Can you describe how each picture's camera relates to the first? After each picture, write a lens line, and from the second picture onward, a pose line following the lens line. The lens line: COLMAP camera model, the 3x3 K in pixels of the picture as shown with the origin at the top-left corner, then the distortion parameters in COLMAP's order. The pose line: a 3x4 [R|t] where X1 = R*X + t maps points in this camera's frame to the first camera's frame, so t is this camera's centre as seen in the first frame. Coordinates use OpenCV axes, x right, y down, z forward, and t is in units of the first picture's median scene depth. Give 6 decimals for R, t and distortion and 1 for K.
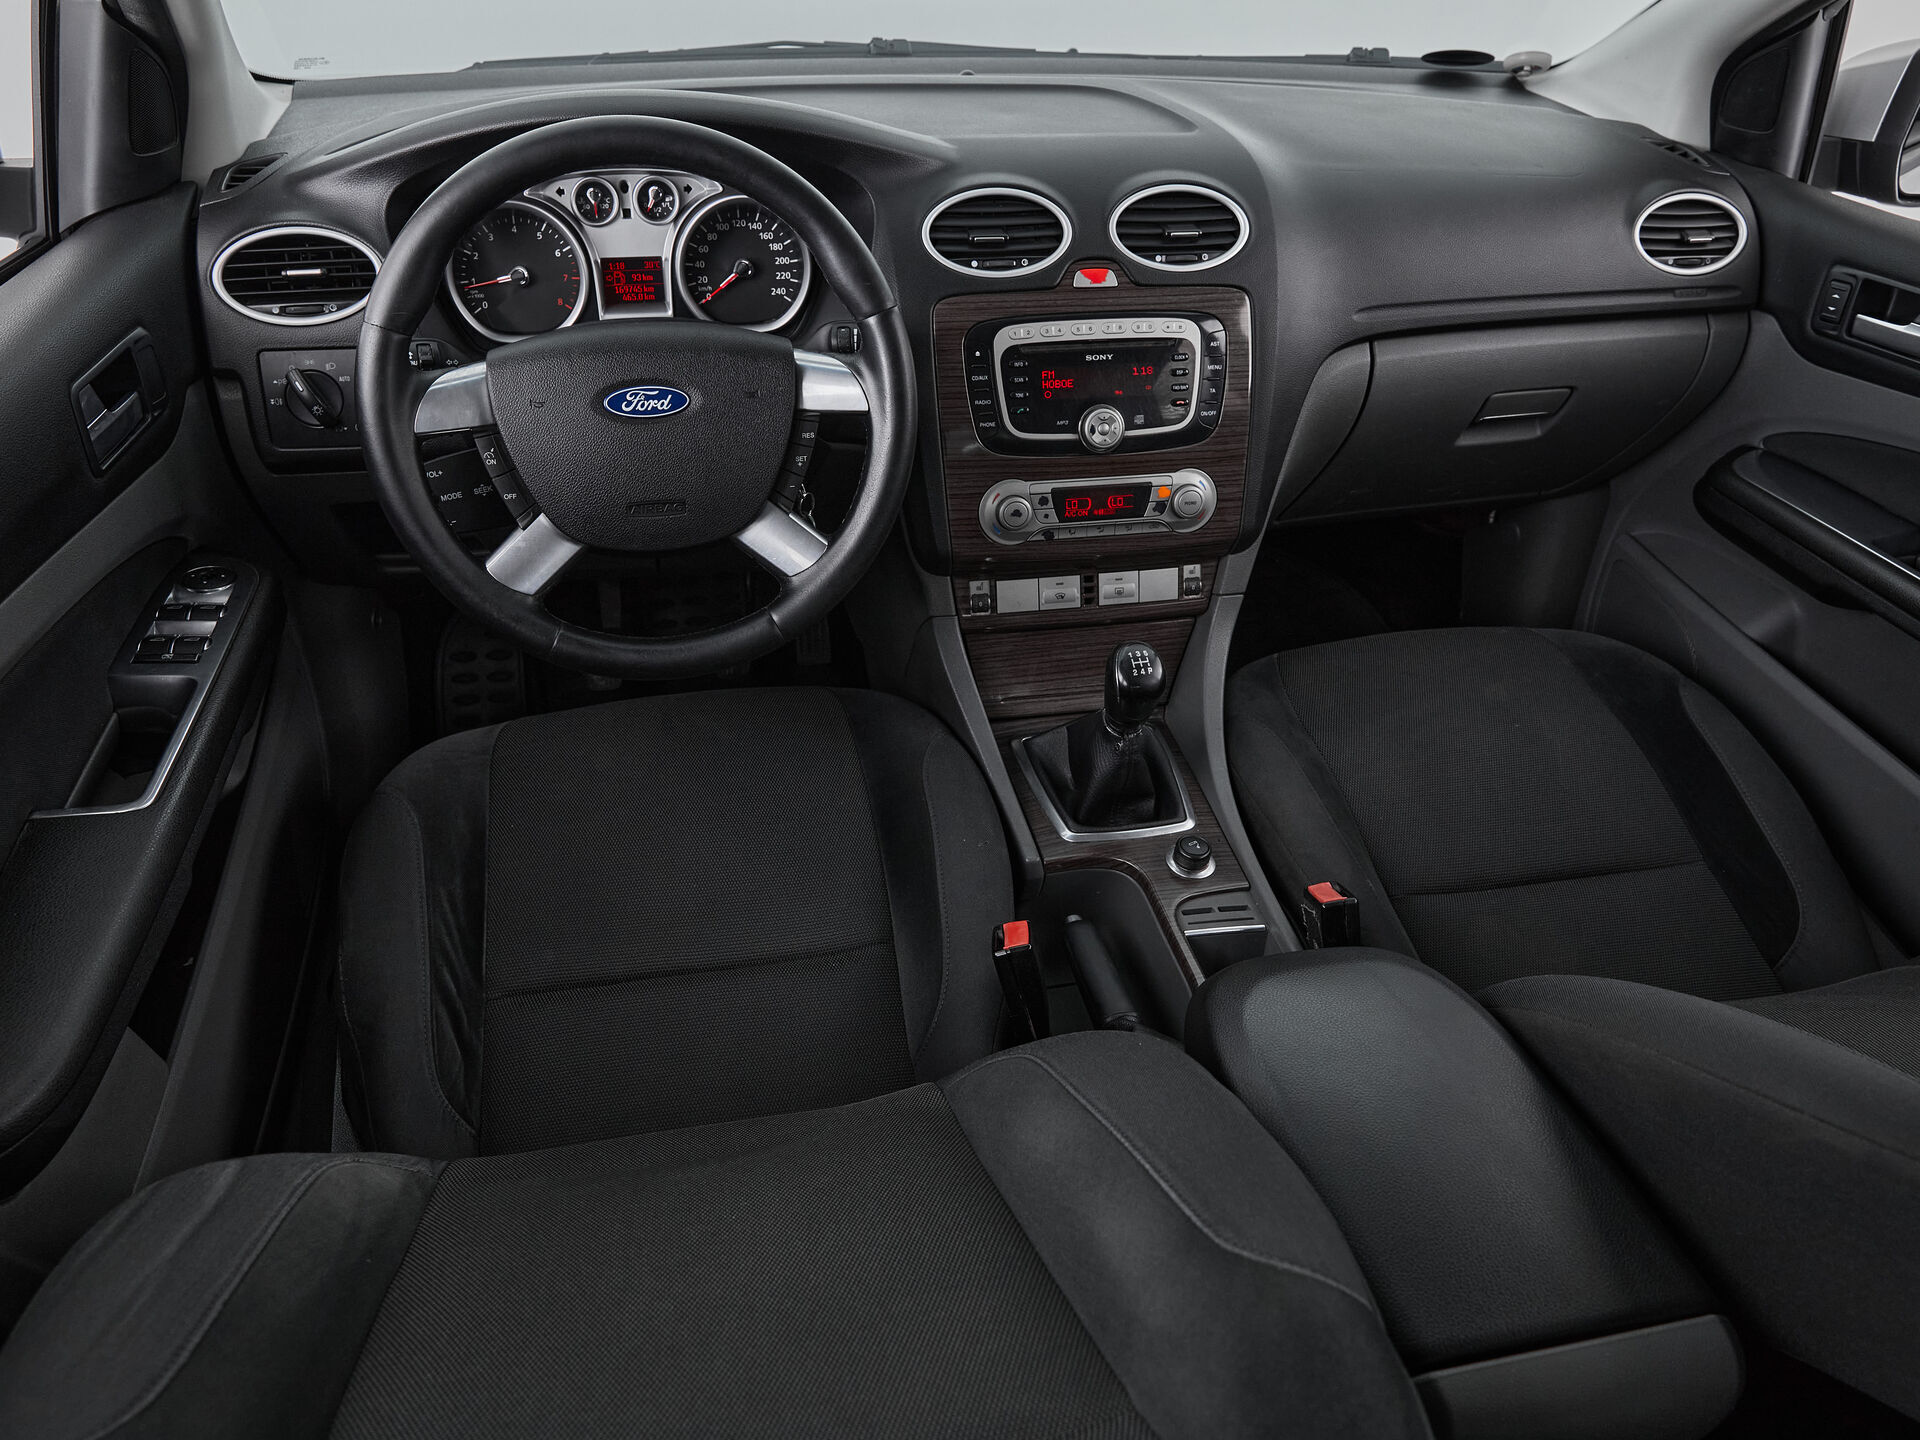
lens RADIAL K [[1438.4, 0, 950.7], [0, 1438.4, 725.4], [0, 0, 1]] dist [-0.018134, 0.010035]
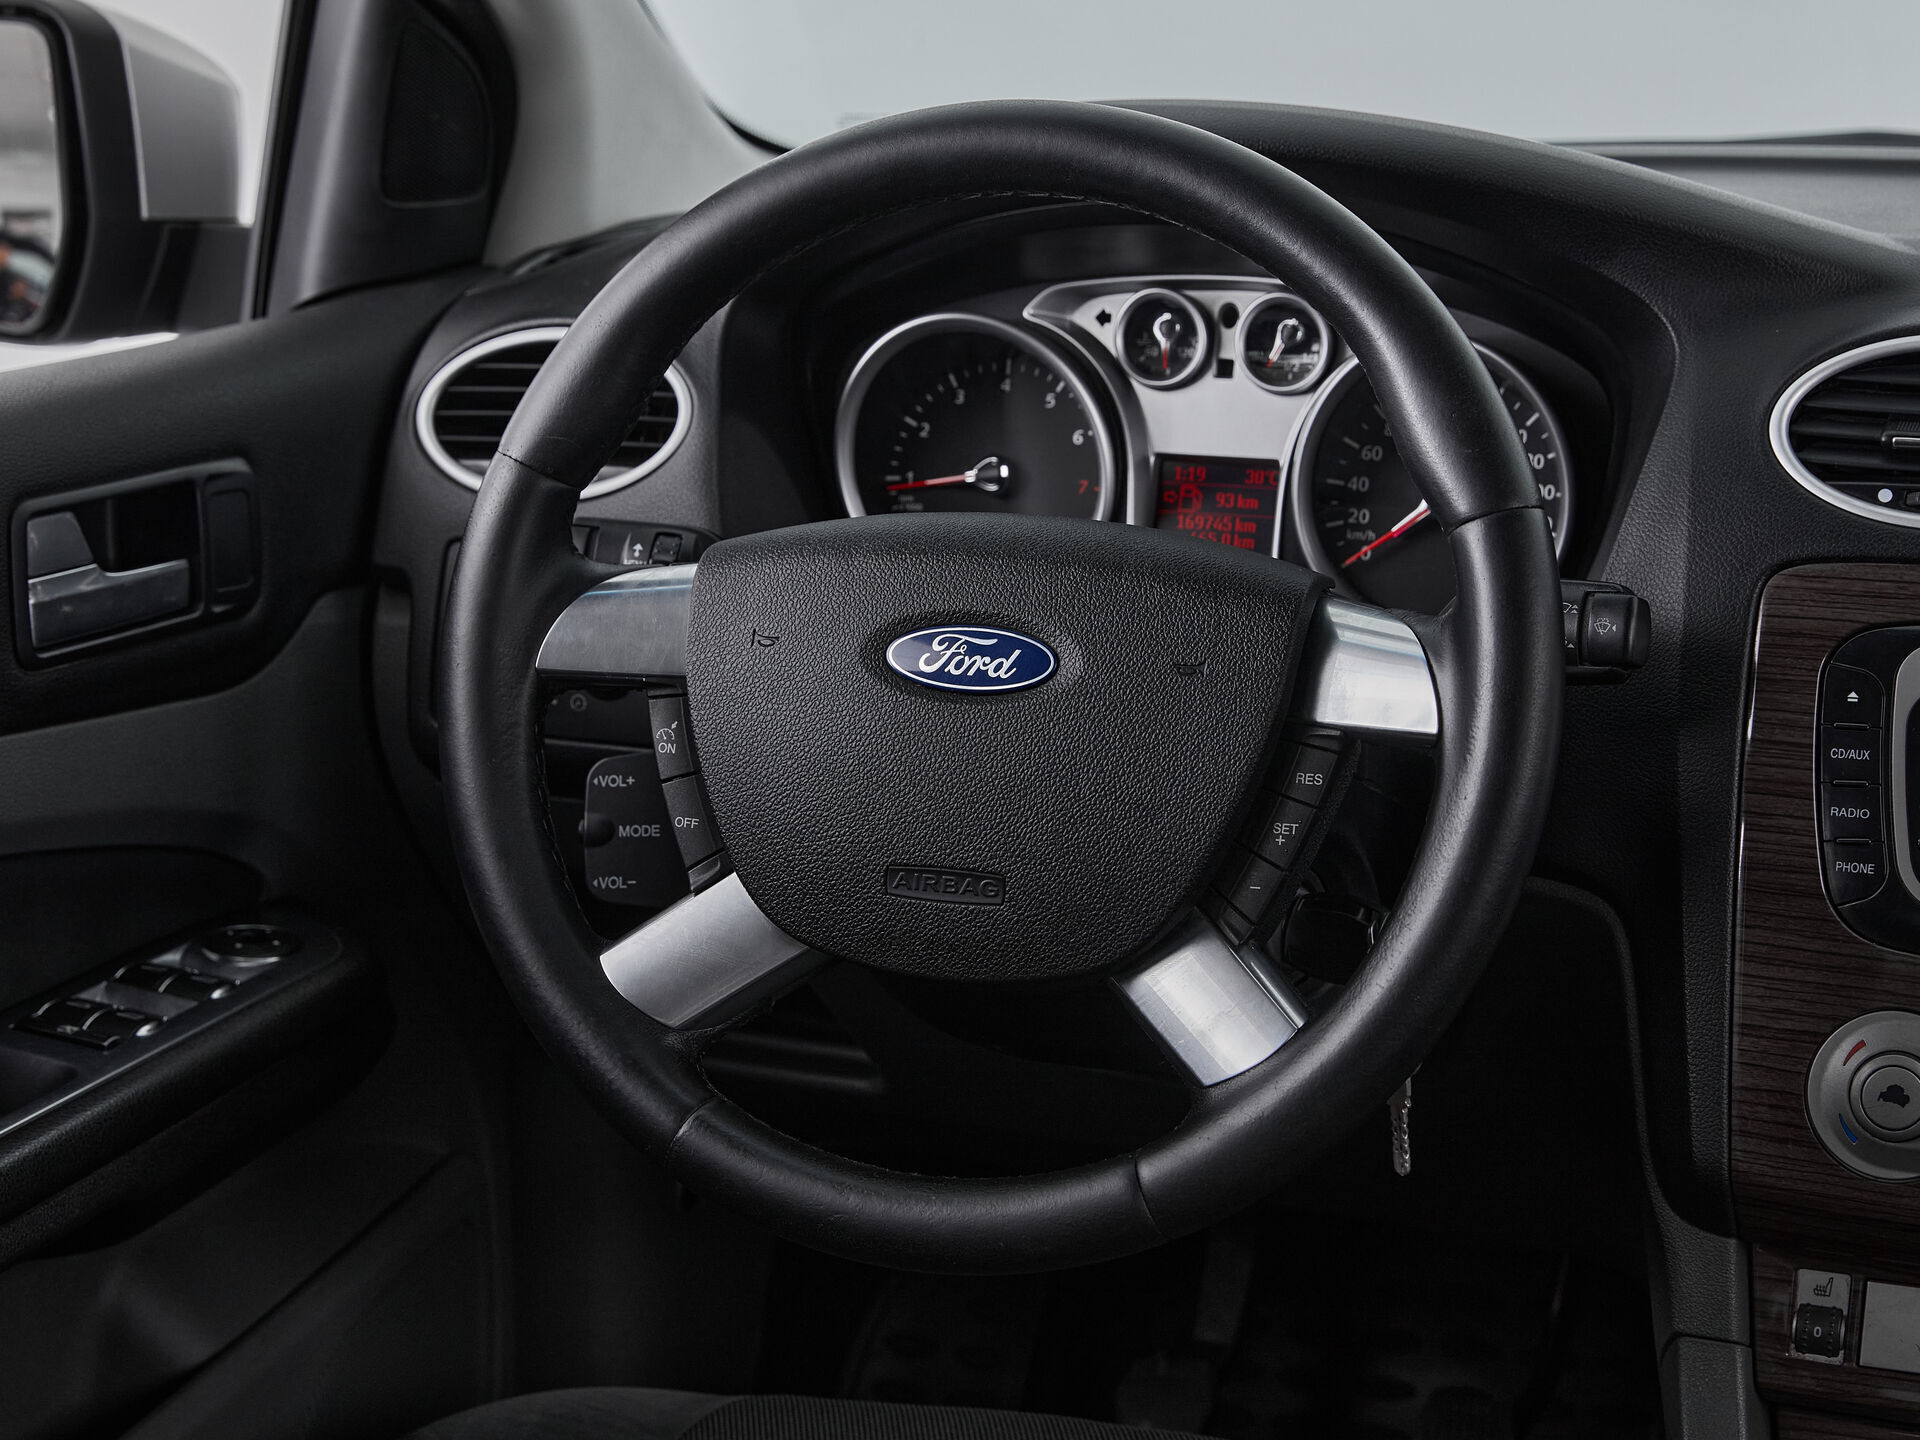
lens RADIAL K [[3465.5, 0, 924.2], [0, 3465.5, 738.4], [0, 0, 1]] dist [-0.064227, 0.000000]
pose [[0.834421, 0.096869, -0.542548, 0.318777], [-0.274510, 0.926678, -0.256733, 0.074601], [0.477898, 0.363159, 0.799831, 0.085820]]
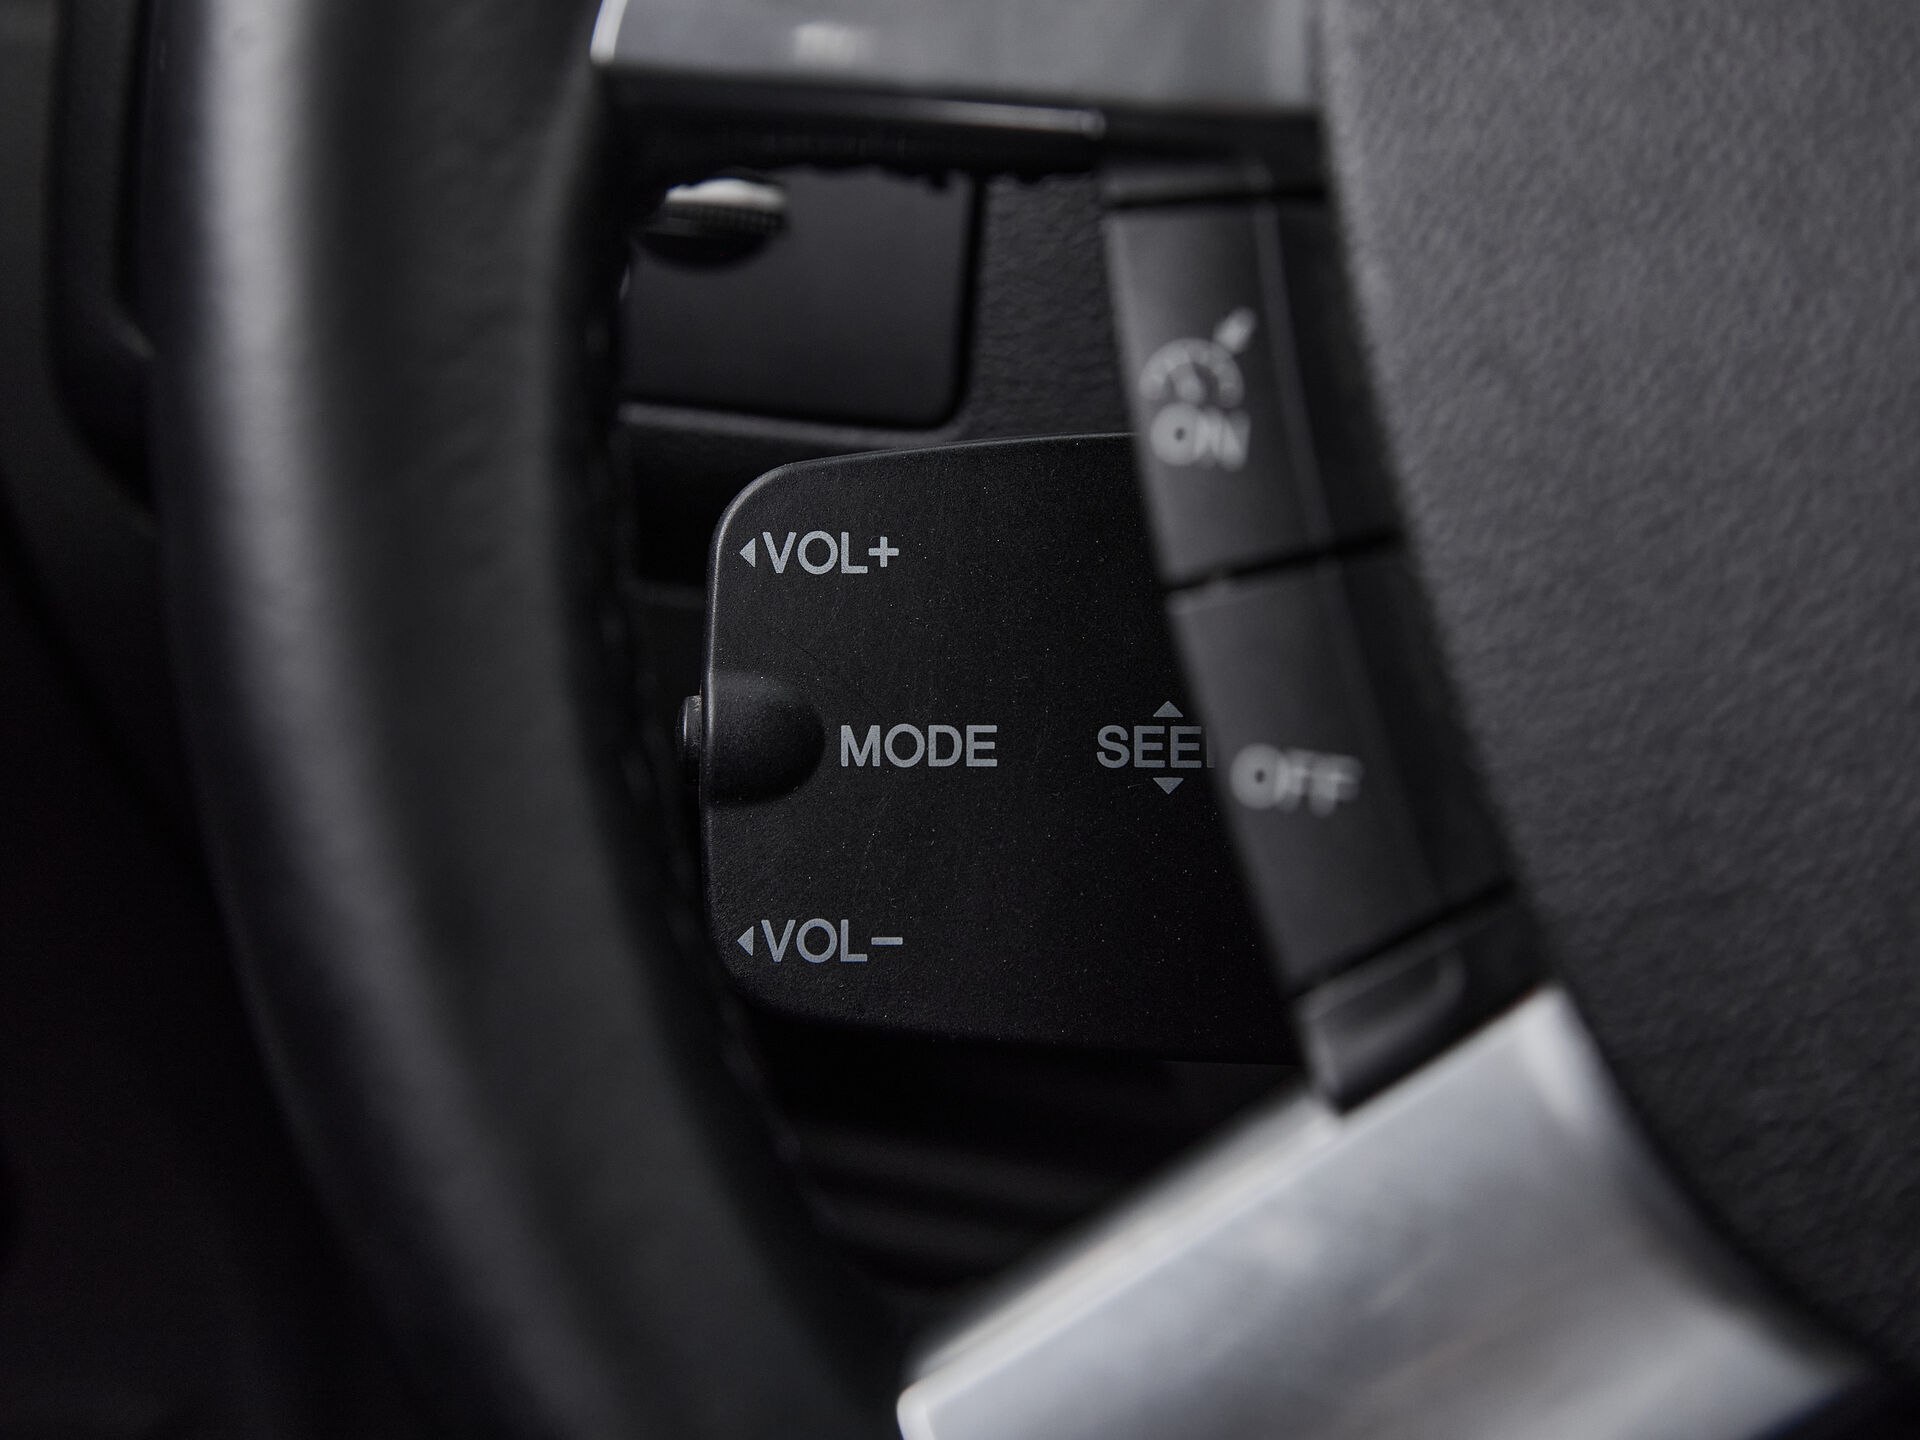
lens RADIAL K [[3846.5, 0, 957.4], [0, 3846.5, 717.6], [0, 0, 1]] dist [-0.043091, 0.000000]
pose [[0.873519, 0.152435, -0.462308, -0.164649], [-0.271139, 0.941104, -0.202005, -0.082620], [0.404287, 0.301805, 0.863403, 0.618359]]
